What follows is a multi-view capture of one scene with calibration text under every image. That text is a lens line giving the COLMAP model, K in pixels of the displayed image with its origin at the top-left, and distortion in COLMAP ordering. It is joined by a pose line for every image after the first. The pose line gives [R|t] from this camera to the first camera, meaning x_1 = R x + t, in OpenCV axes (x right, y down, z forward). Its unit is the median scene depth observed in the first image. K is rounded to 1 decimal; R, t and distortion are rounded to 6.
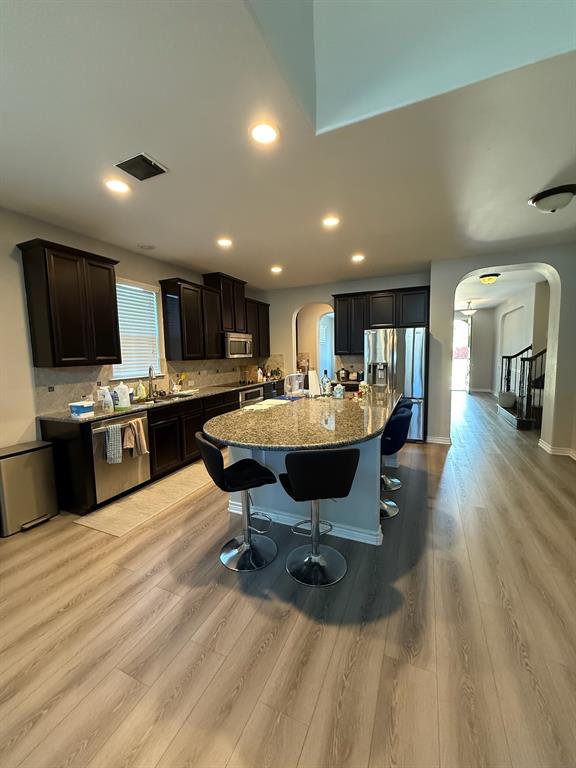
lens RADIAL K [[305.4, 0, 288.7], [0, 305.4, 381.6], [0, 0, 1]] dist [-0.004146, -0.000316]
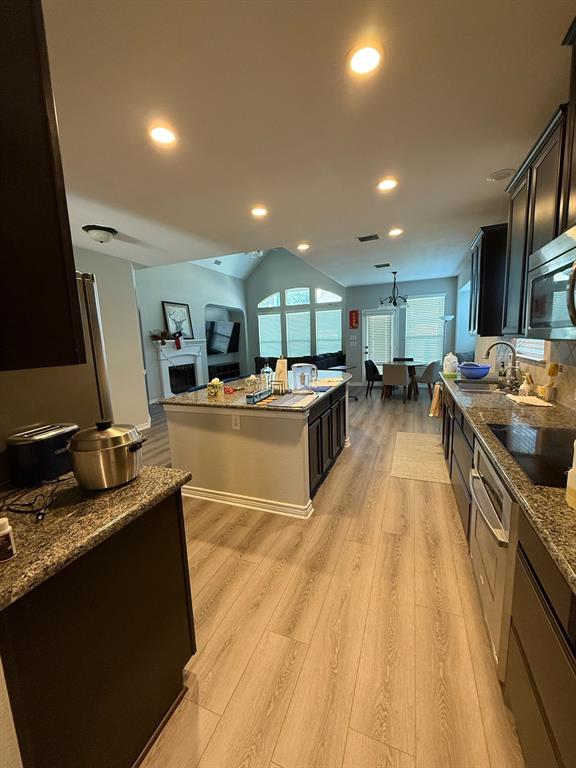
lens RADIAL K [[305.4, 0, 288.7], [0, 305.4, 381.6], [0, 0, 1]] dist [-0.004146, -0.000316]
pose [[-0.997116, 0.069646, -0.030145, 0.096138], [0.060809, 0.970889, 0.231681, -0.179721], [0.045403, 0.229179, -0.972325, 1.910912]]
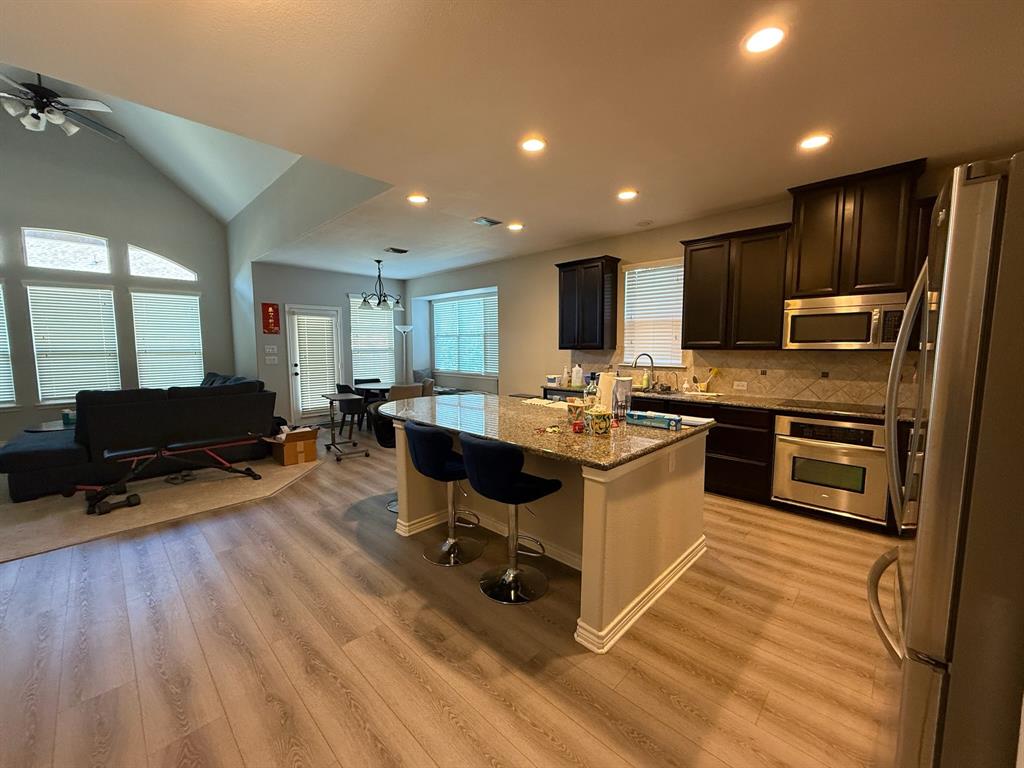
lens RADIAL K [[407.2, 0, 512.0], [0, 407.2, 384.0], [0, 0, 1]] dist [-0.004146, -0.000316]
pose [[-0.341943, 0.114733, -0.932690, 0.920369], [-0.073854, 0.986168, 0.148387, -0.127754], [0.936814, 0.119623, -0.328740, 1.163508]]
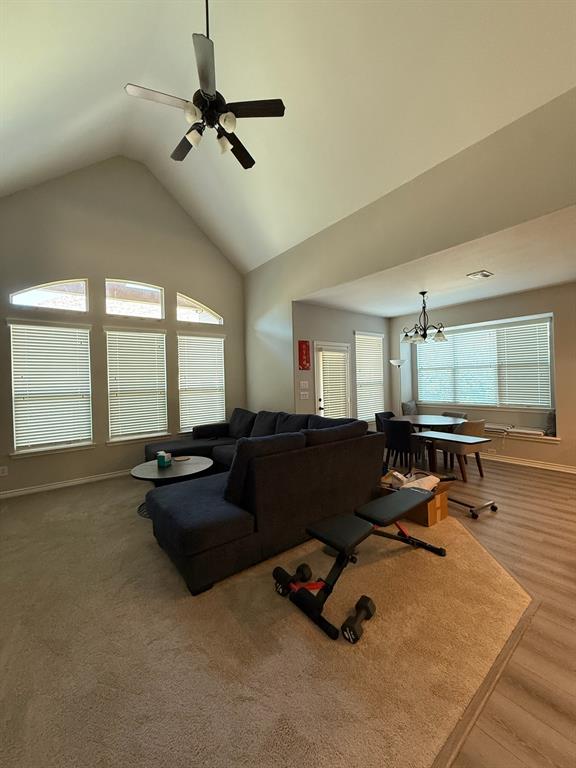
lens RADIAL K [[305.4, 0, 288.7], [0, 305.4, 381.6], [0, 0, 1]] dist [-0.004146, -0.000316]
pose [[-0.466556, 0.039913, -0.883591, 0.830462], [-0.040630, 0.996960, 0.066487, -0.028831], [0.883558, 0.066920, -0.463516, 0.034864]]
